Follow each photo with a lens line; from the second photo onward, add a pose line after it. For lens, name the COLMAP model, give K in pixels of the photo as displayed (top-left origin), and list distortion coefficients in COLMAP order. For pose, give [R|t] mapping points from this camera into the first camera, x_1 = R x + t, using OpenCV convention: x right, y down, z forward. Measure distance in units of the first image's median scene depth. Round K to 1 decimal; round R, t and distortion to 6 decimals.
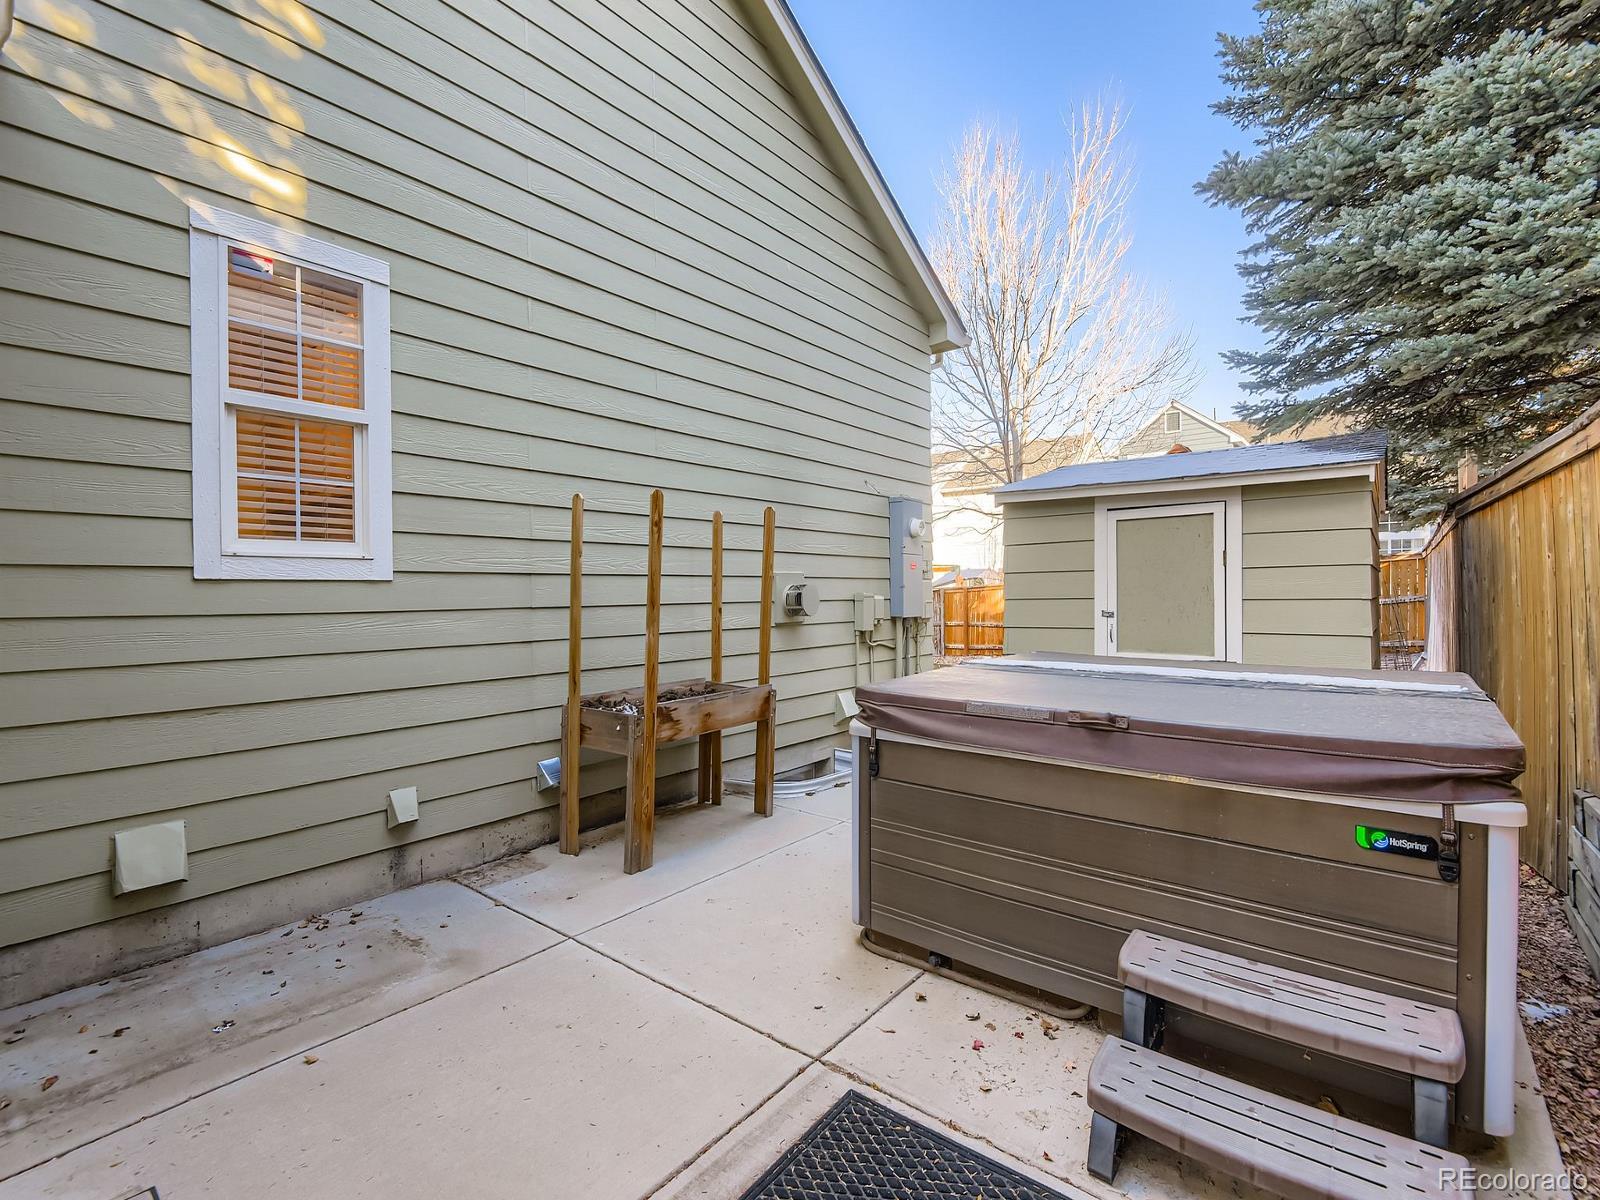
lens RADIAL K [[747.9, 0, 799.6], [0, 747.9, 594.9], [0, 0, 1]] dist [0.001154, -0.000621]
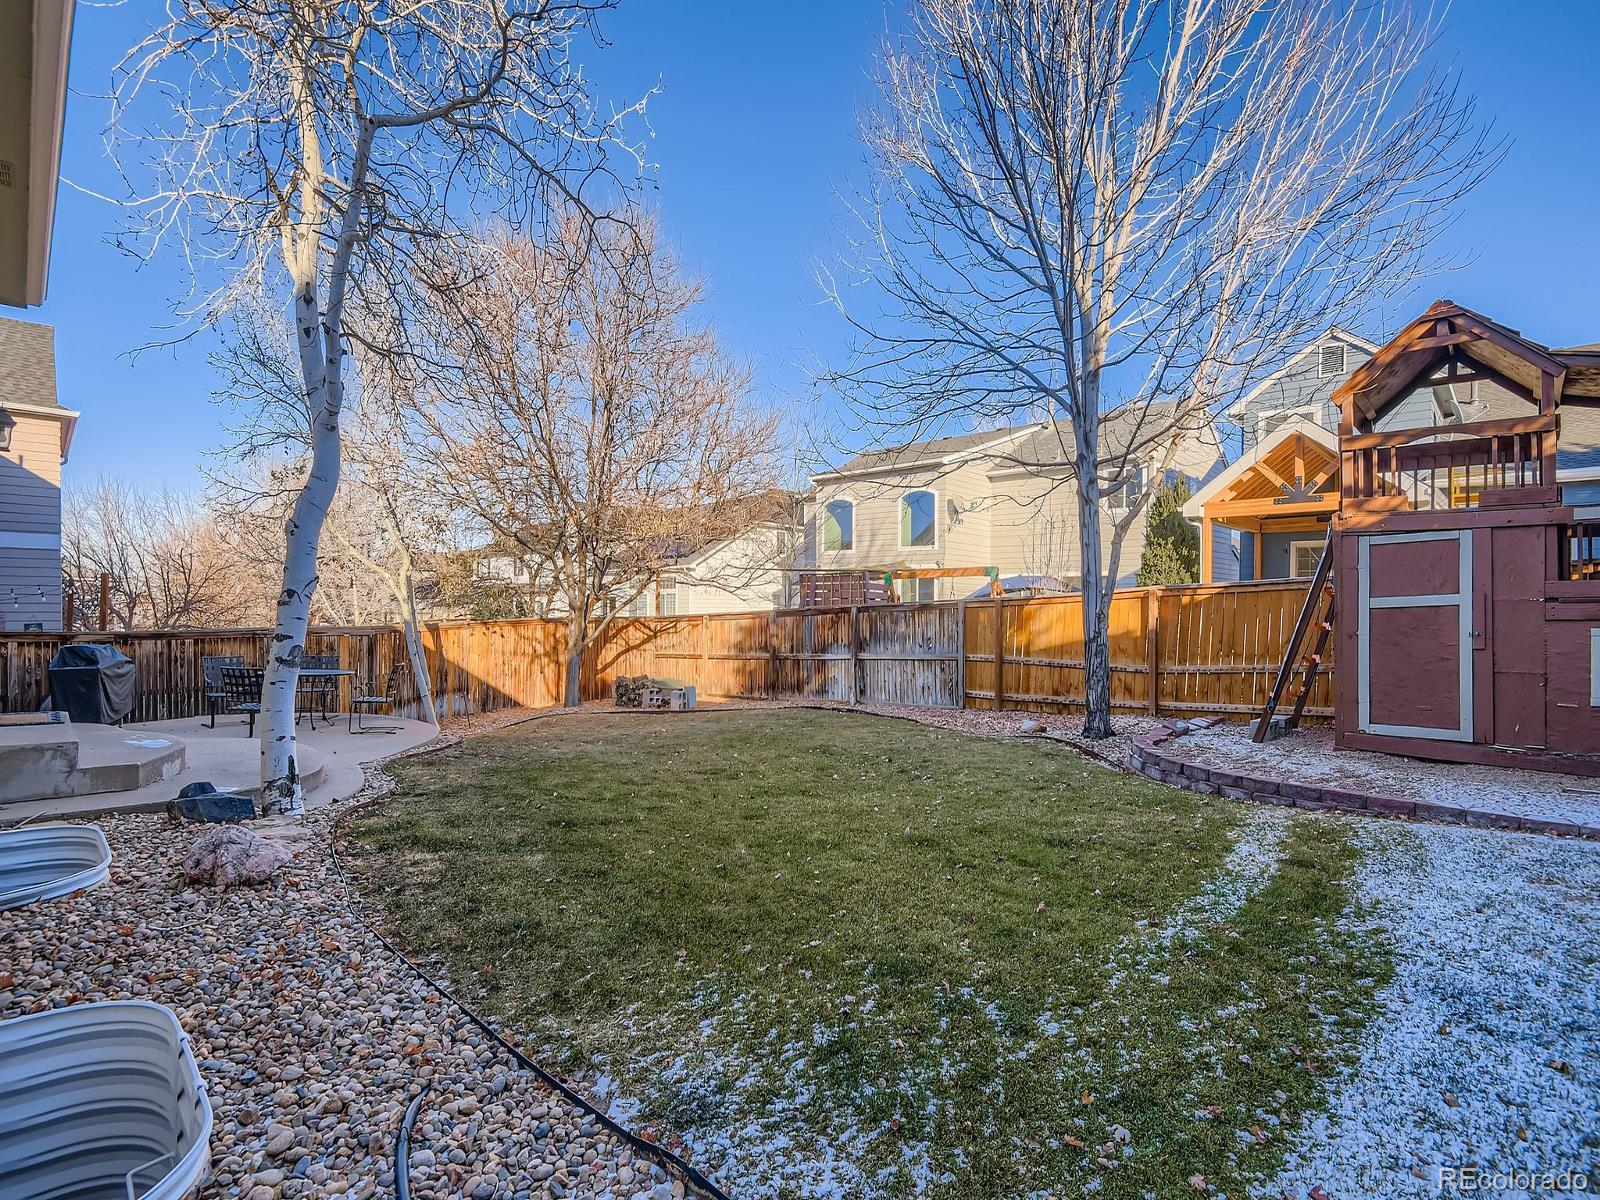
lens RADIAL K [[747.9, 0, 801.2], [0, 747.9, 596.0], [0, 0, 1]] dist [0.001154, -0.000621]
pose [[0.996630, 0.019379, -0.079703, 0.109818], [-0.019911, 0.999784, -0.005886, -0.006377], [0.079572, 0.007453, 0.996801, 0.377770]]
